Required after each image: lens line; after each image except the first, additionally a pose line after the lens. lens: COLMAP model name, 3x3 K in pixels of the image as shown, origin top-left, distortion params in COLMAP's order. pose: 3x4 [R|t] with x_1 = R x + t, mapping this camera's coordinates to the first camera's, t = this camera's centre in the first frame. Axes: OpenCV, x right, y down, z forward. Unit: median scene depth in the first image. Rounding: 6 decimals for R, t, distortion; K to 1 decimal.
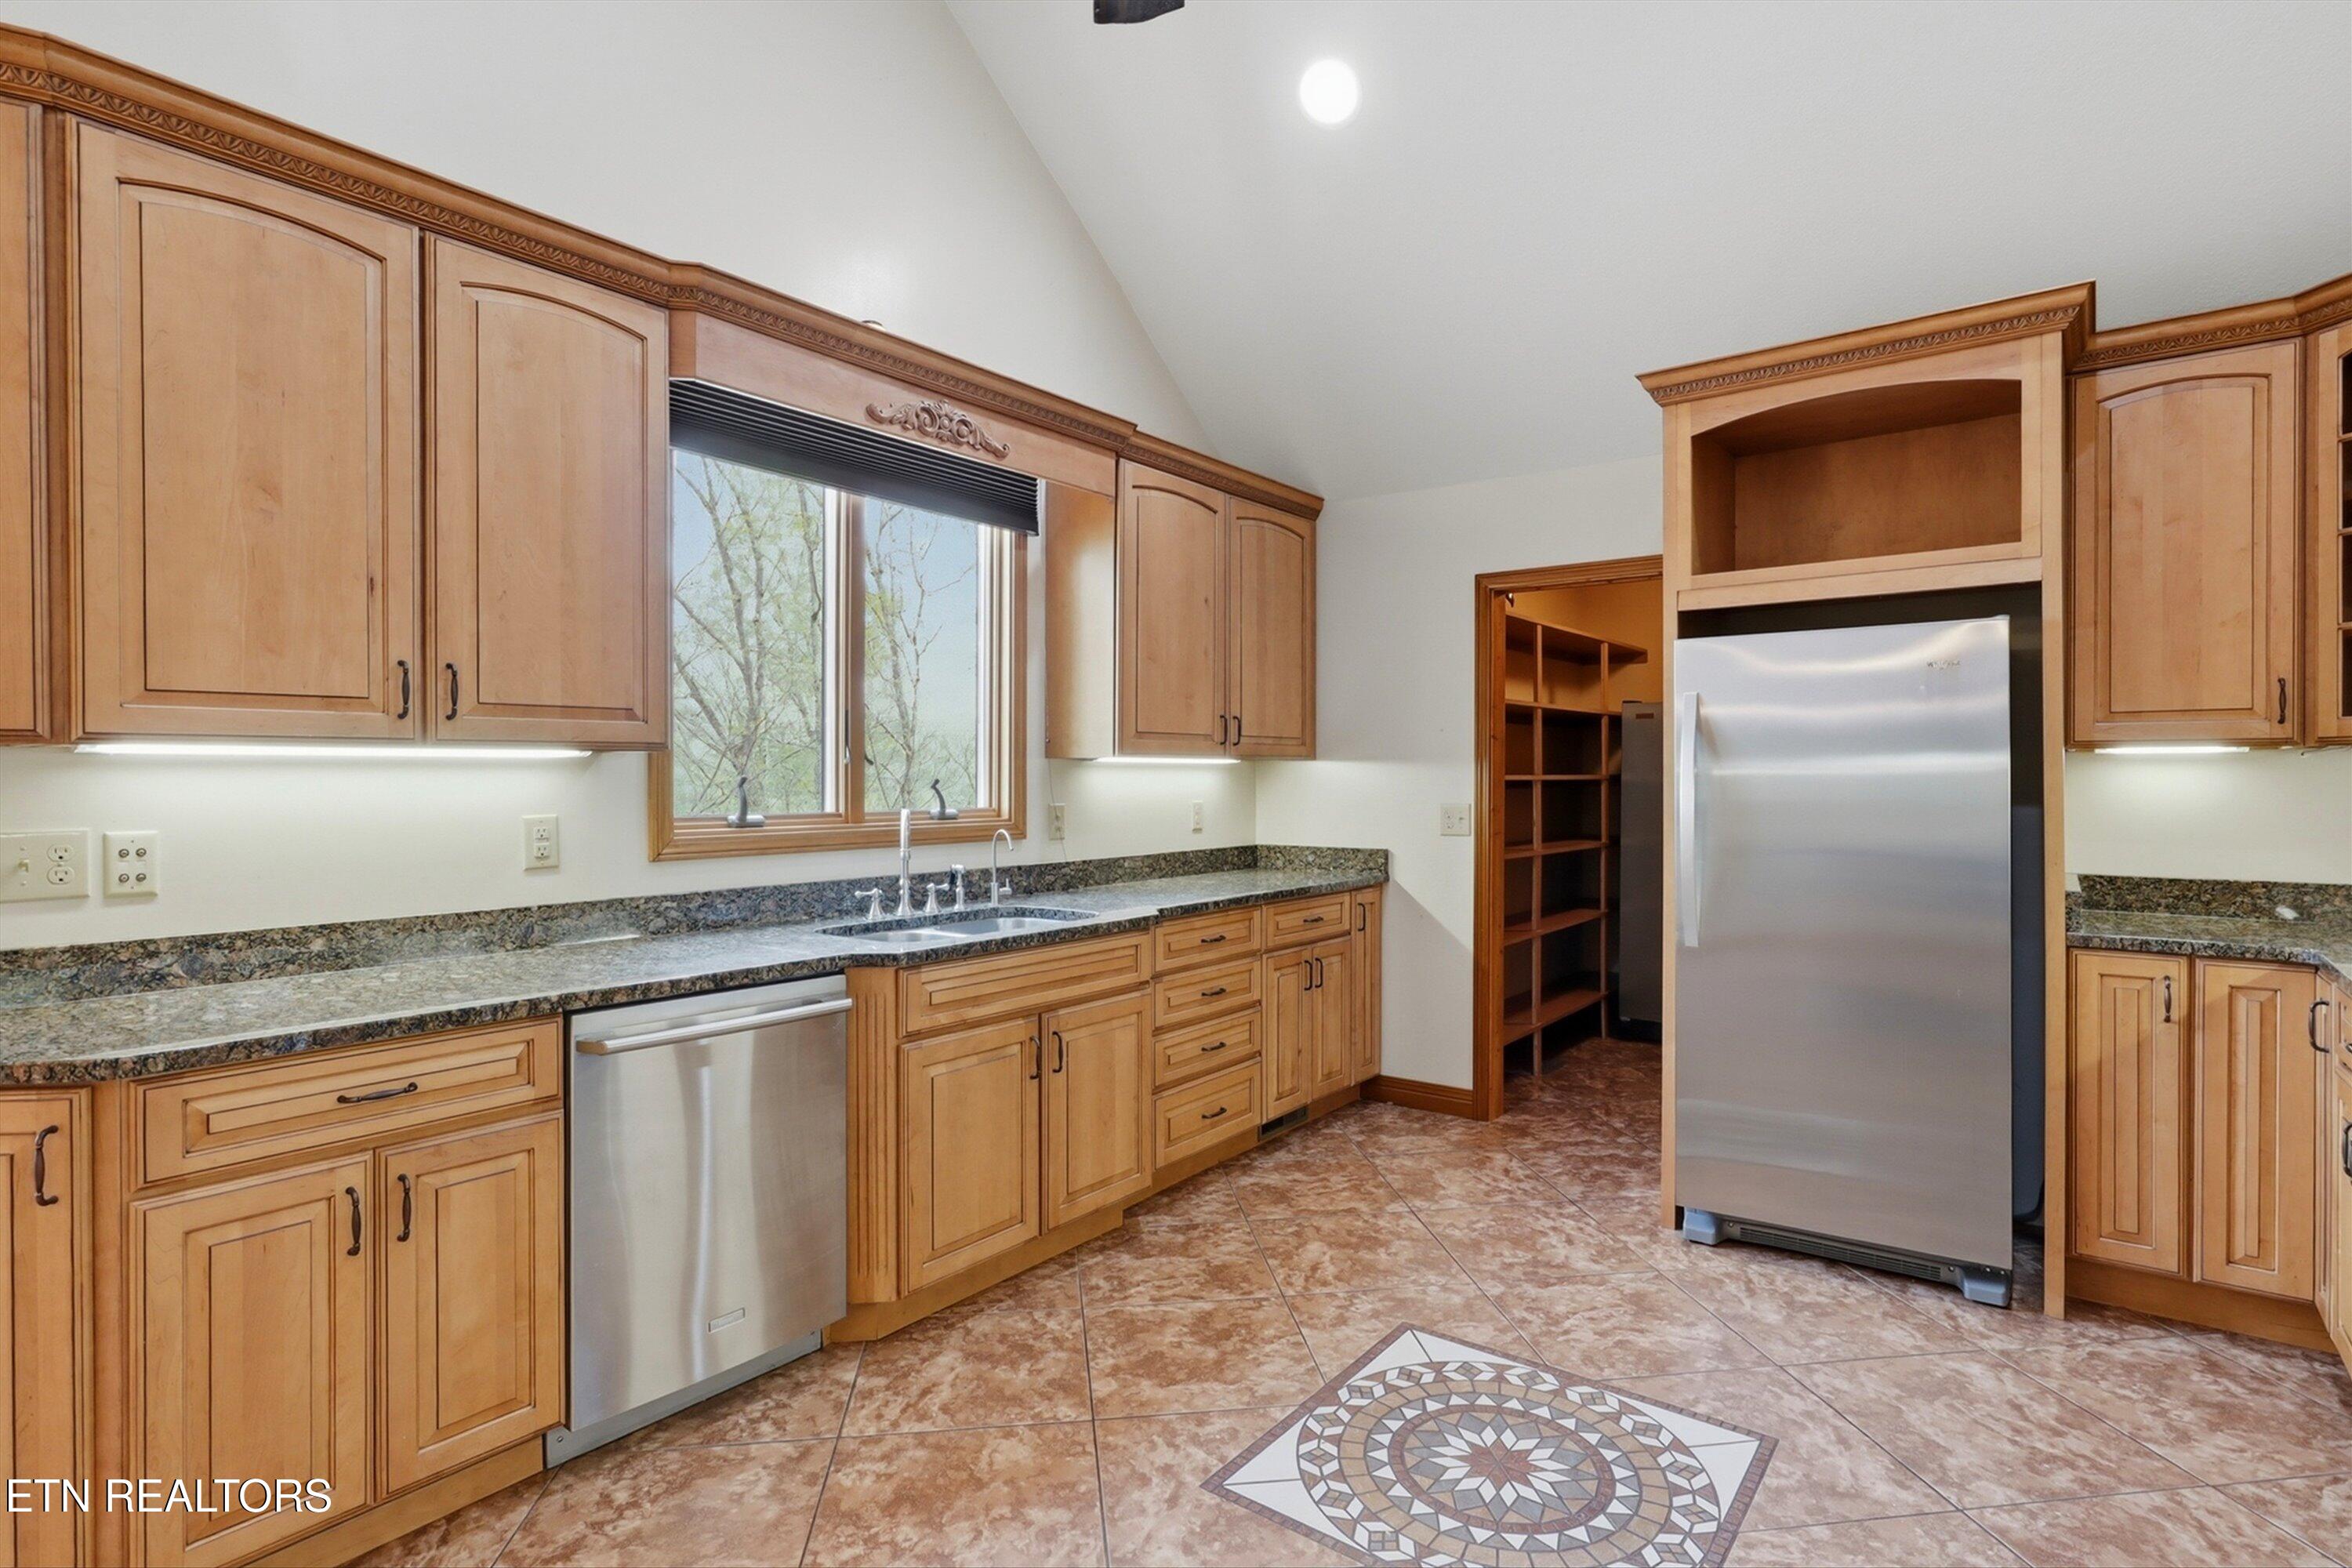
lens RADIAL K [[1160.1, 0, 1192.0], [0, 1160.1, 782.0], [0, 0, 1]] dist [-0.002129, 0.000759]
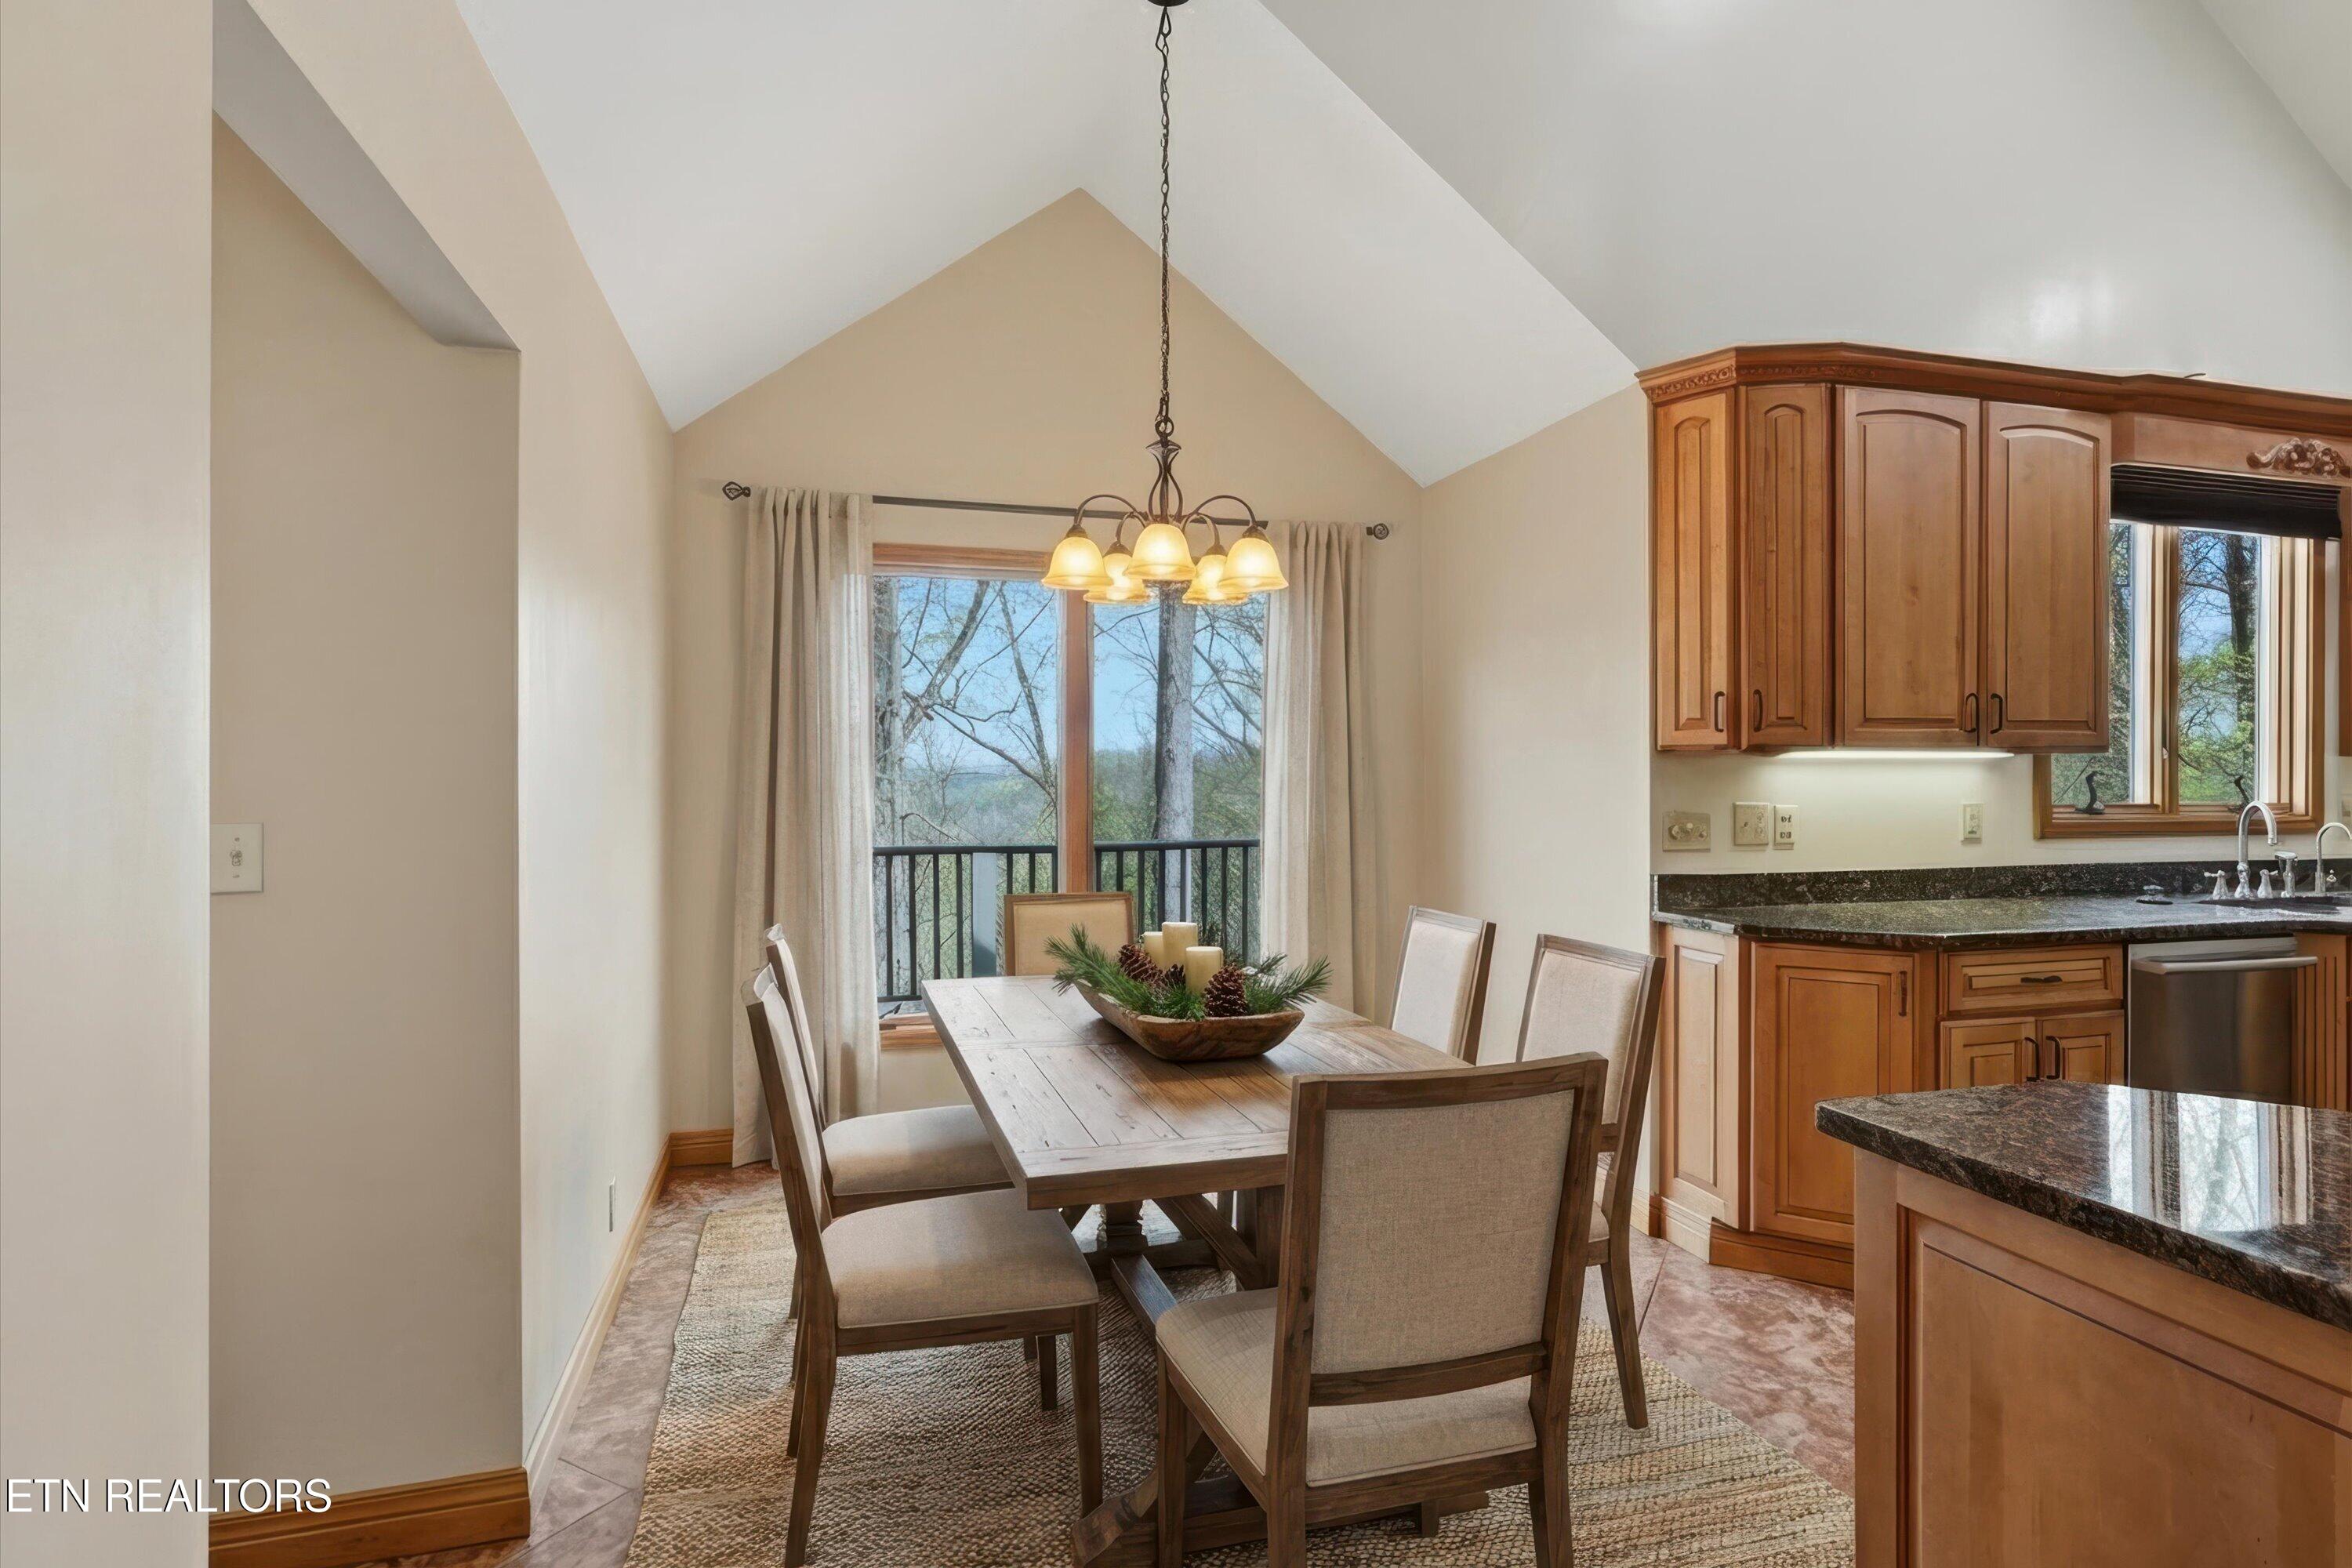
lens RADIAL K [[1160.1, 0, 1179.0], [0, 1160.1, 774.6], [0, 0, 1]] dist [-0.002129, 0.000759]
pose [[0.801857, 0.003557, -0.597506, -0.496491], [-0.005335, 0.999985, -0.001207, 0.004324], [0.597492, 0.004156, 0.801864, -0.643853]]
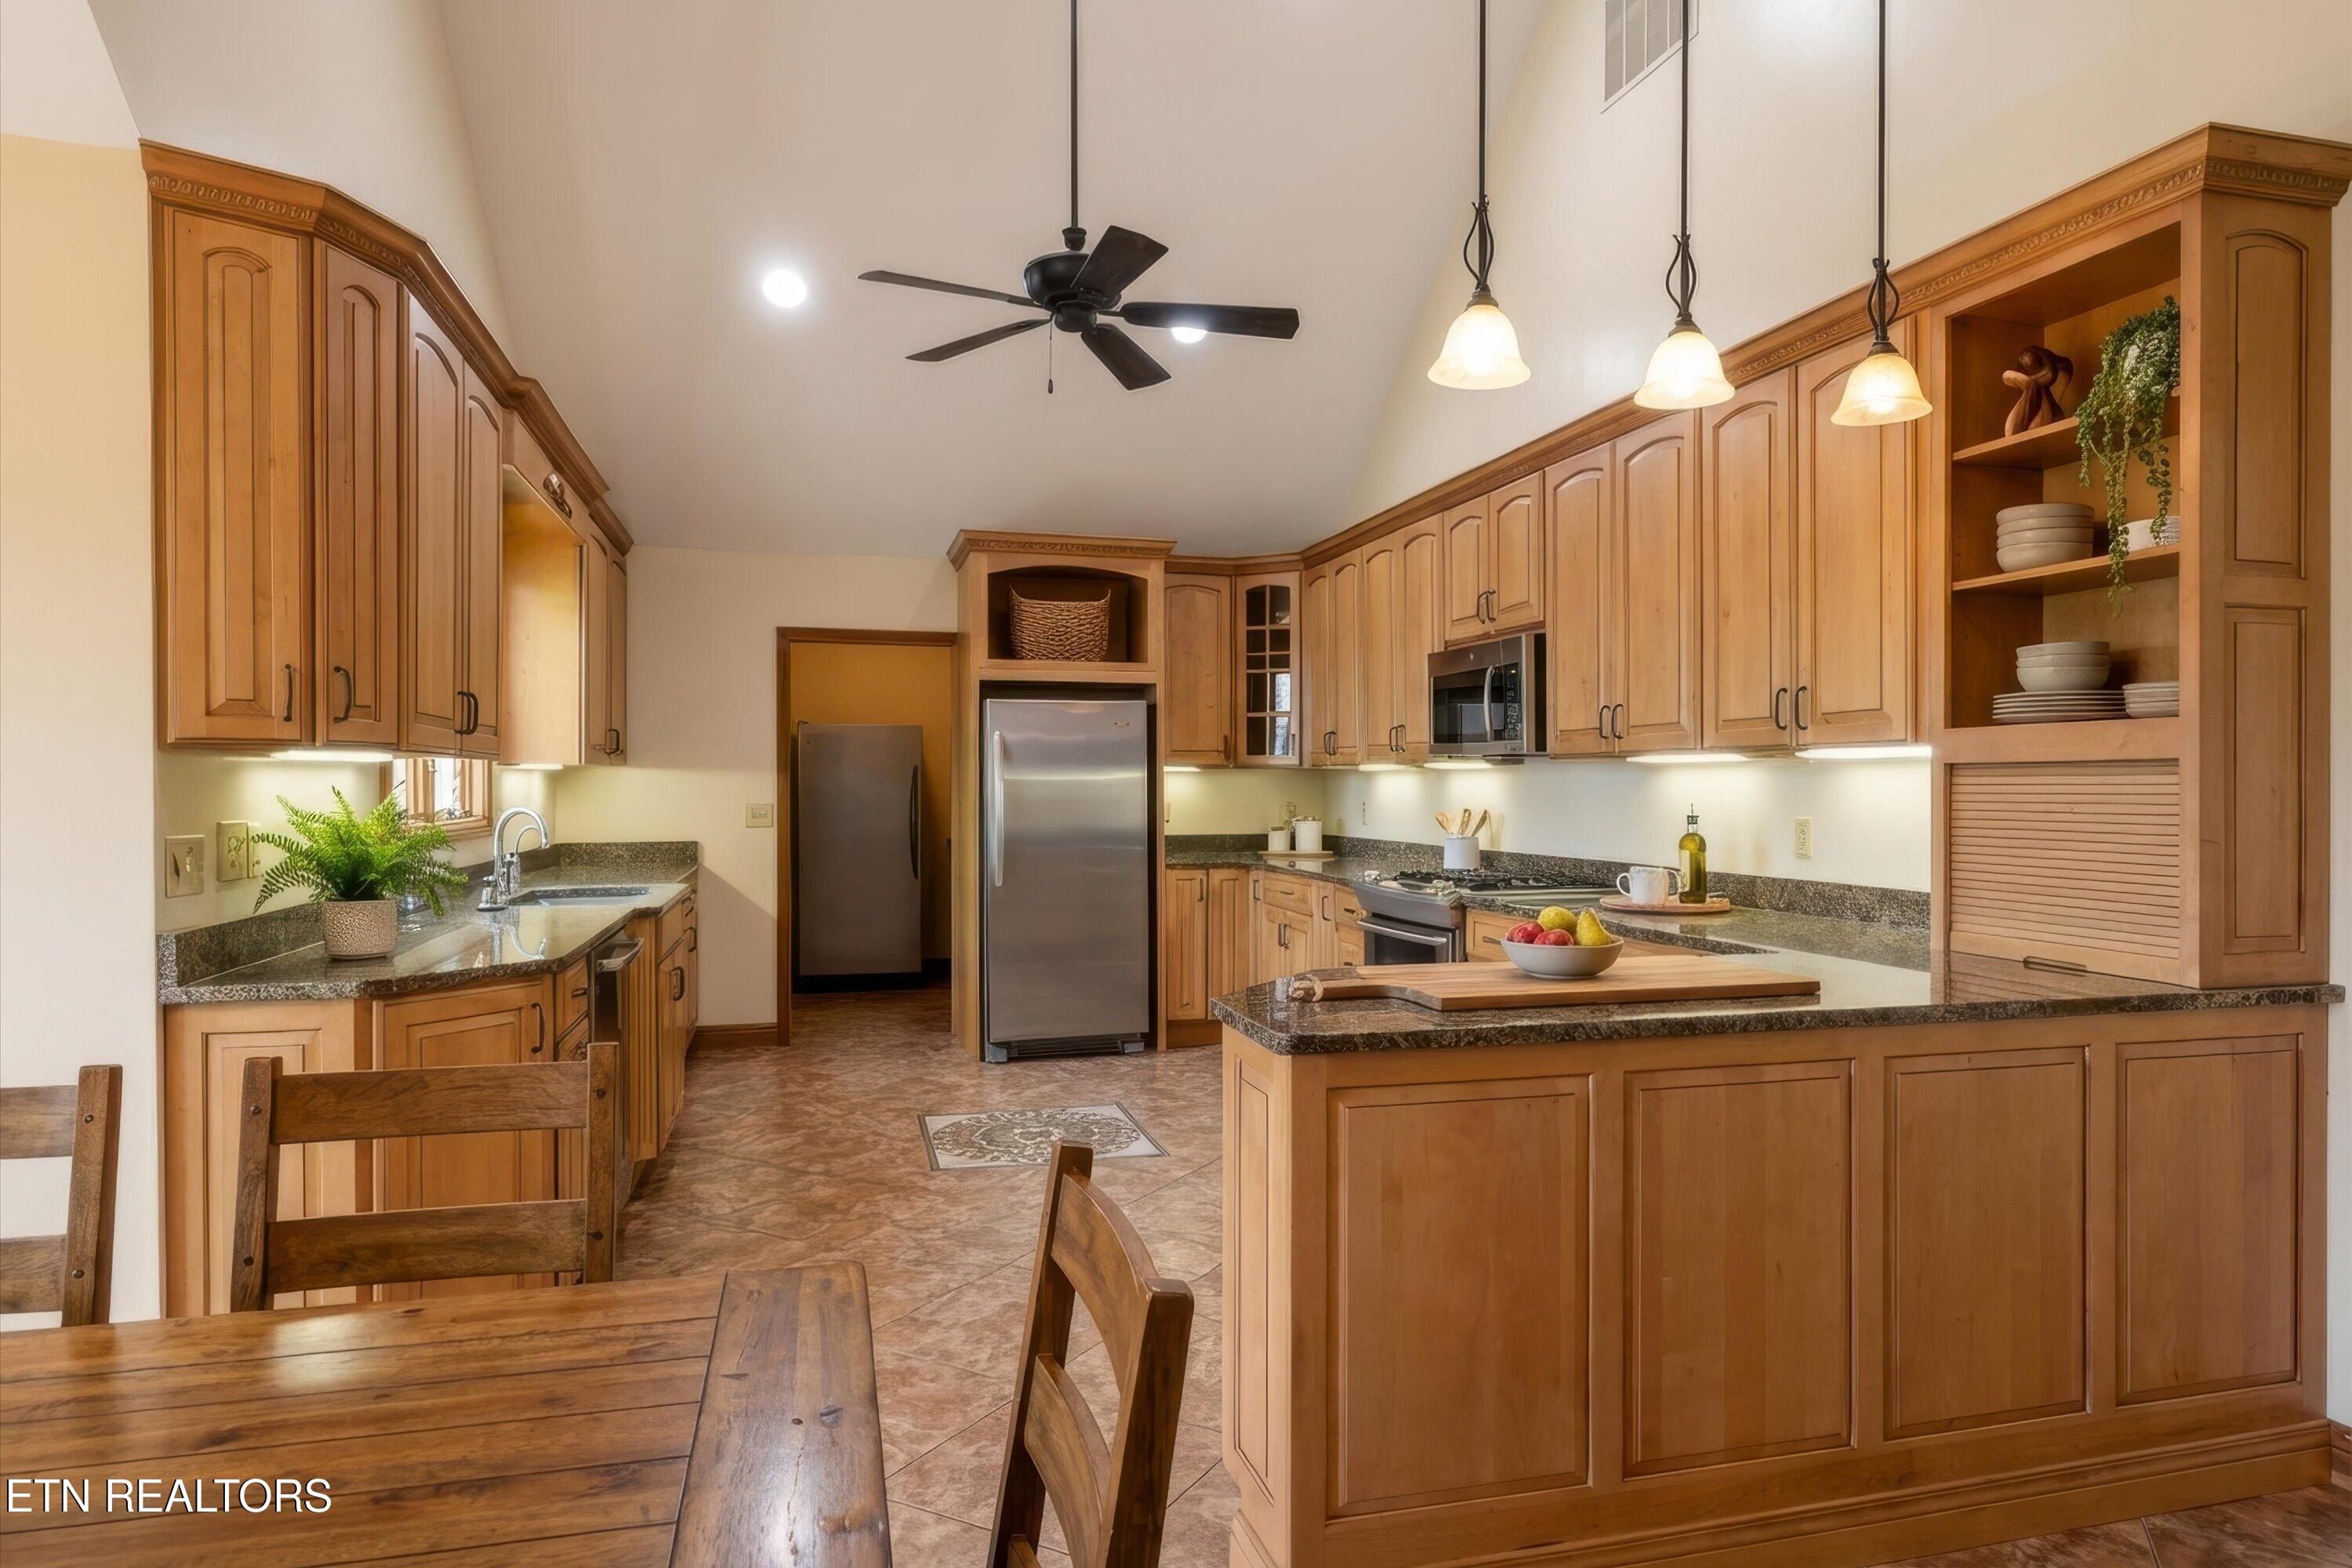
lens RADIAL K [[1396.4, 0, 1220.8], [0, 1396.4, 832.3], [0, 0, 1]] dist [0.024571, -0.005664]
pose [[0.583462, -0.024553, 0.811769, -1.201566], [-0.000399, 0.999534, 0.030519, 0.006934], [-0.812140, -0.018130, 0.583180, -0.509853]]
